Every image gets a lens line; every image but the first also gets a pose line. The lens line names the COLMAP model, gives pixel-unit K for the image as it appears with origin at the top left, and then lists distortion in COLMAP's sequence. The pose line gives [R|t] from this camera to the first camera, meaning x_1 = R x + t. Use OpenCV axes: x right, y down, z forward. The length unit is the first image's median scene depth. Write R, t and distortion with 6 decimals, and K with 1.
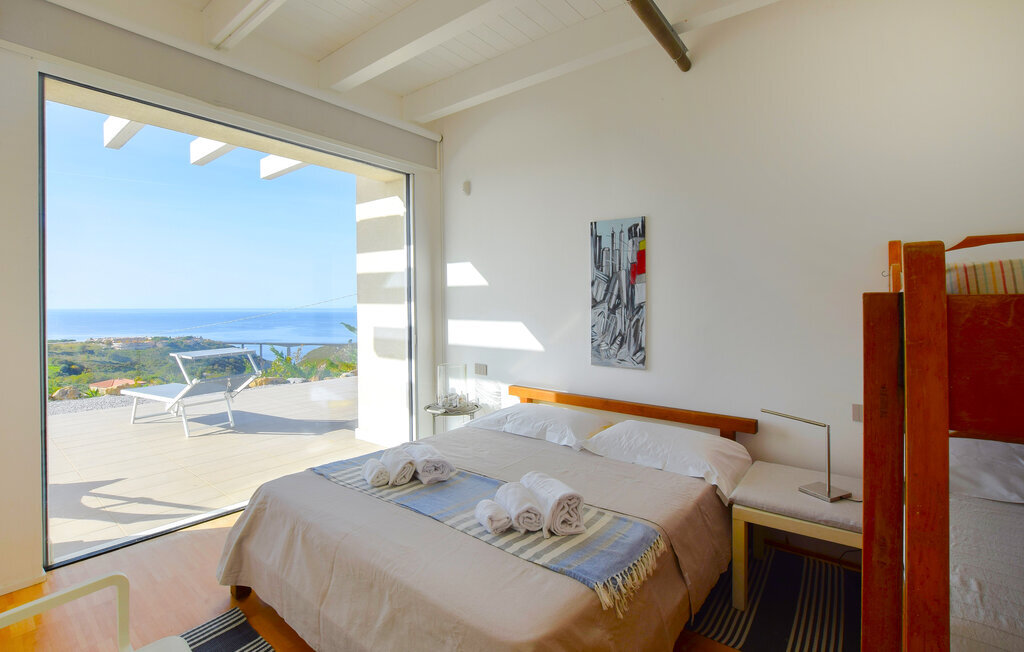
lens RADIAL K [[467.5, 0, 519.4], [0, 467.5, 294.1], [0, 0, 1]] dist [-0.001852, -0.000125]
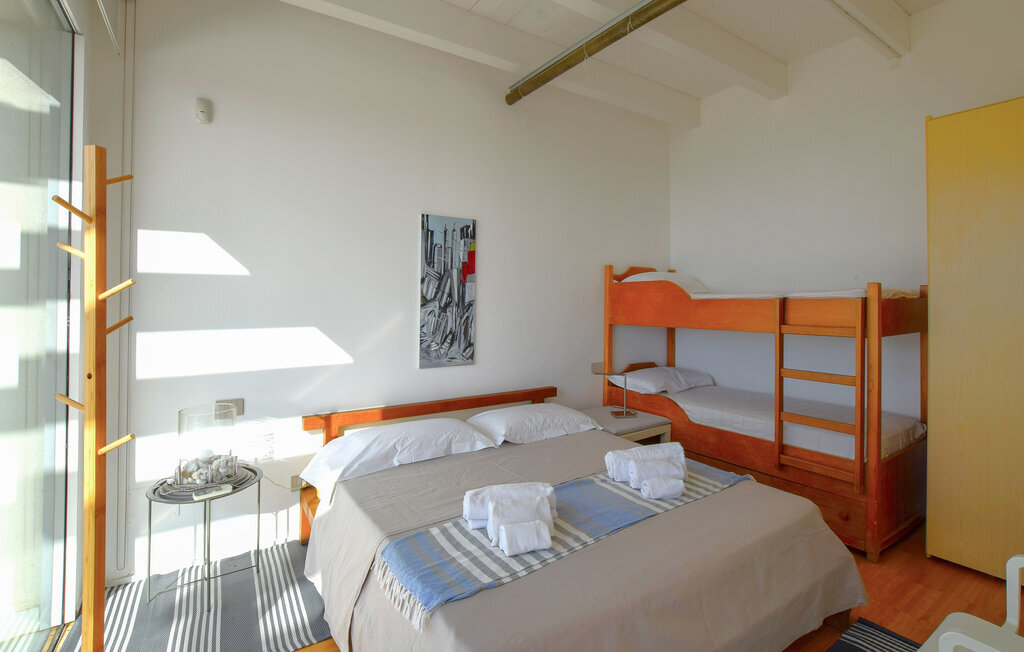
lens RADIAL K [[467.5, 0, 519.4], [0, 467.5, 294.1], [0, 0, 1]] dist [-0.001852, -0.000125]
pose [[0.325982, 0.012966, 0.945287, -0.678044], [-0.011710, 0.999885, -0.009677, 0.011667], [-0.945304, -0.007915, 0.326096, 0.532978]]
